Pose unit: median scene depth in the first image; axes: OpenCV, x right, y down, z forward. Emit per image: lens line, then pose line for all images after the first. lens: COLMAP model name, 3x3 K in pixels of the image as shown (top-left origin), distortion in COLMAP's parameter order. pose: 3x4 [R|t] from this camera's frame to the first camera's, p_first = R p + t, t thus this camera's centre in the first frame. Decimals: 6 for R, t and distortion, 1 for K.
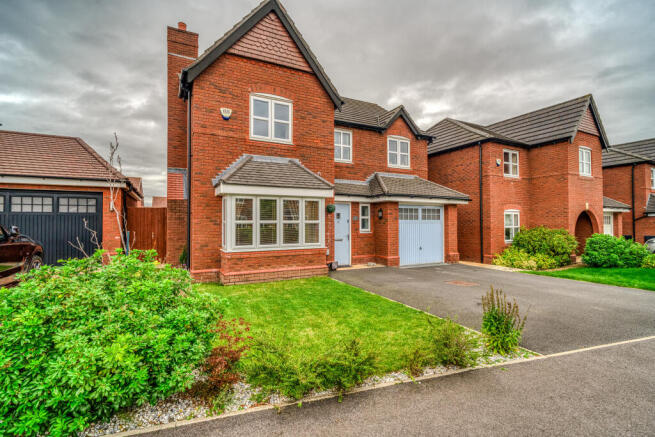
lens RADIAL K [[303.6, 0, 327.8], [0, 303.6, 216.2], [0, 0, 1]] dist [0.000768, -0.005807]
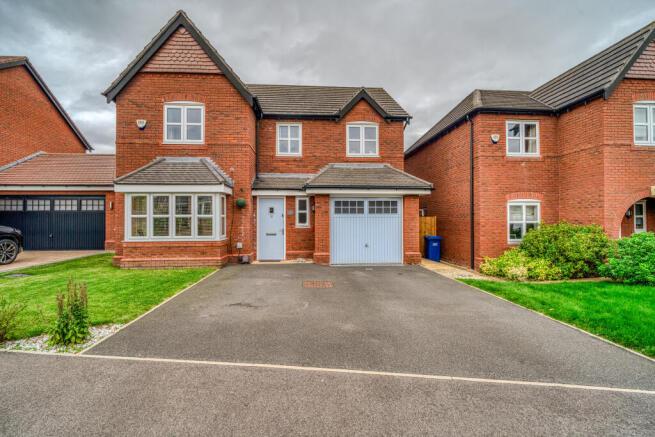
lens RADIAL K [[303.6, 0, 327.8], [0, 303.6, 216.2], [0, 0, 1]] dist [0.000768, -0.005807]
pose [[0.919574, -0.006177, -0.392867, 0.602888], [0.010092, 0.999918, 0.007901, 0.012400], [0.392786, -0.011230, 0.919561, 0.151883]]
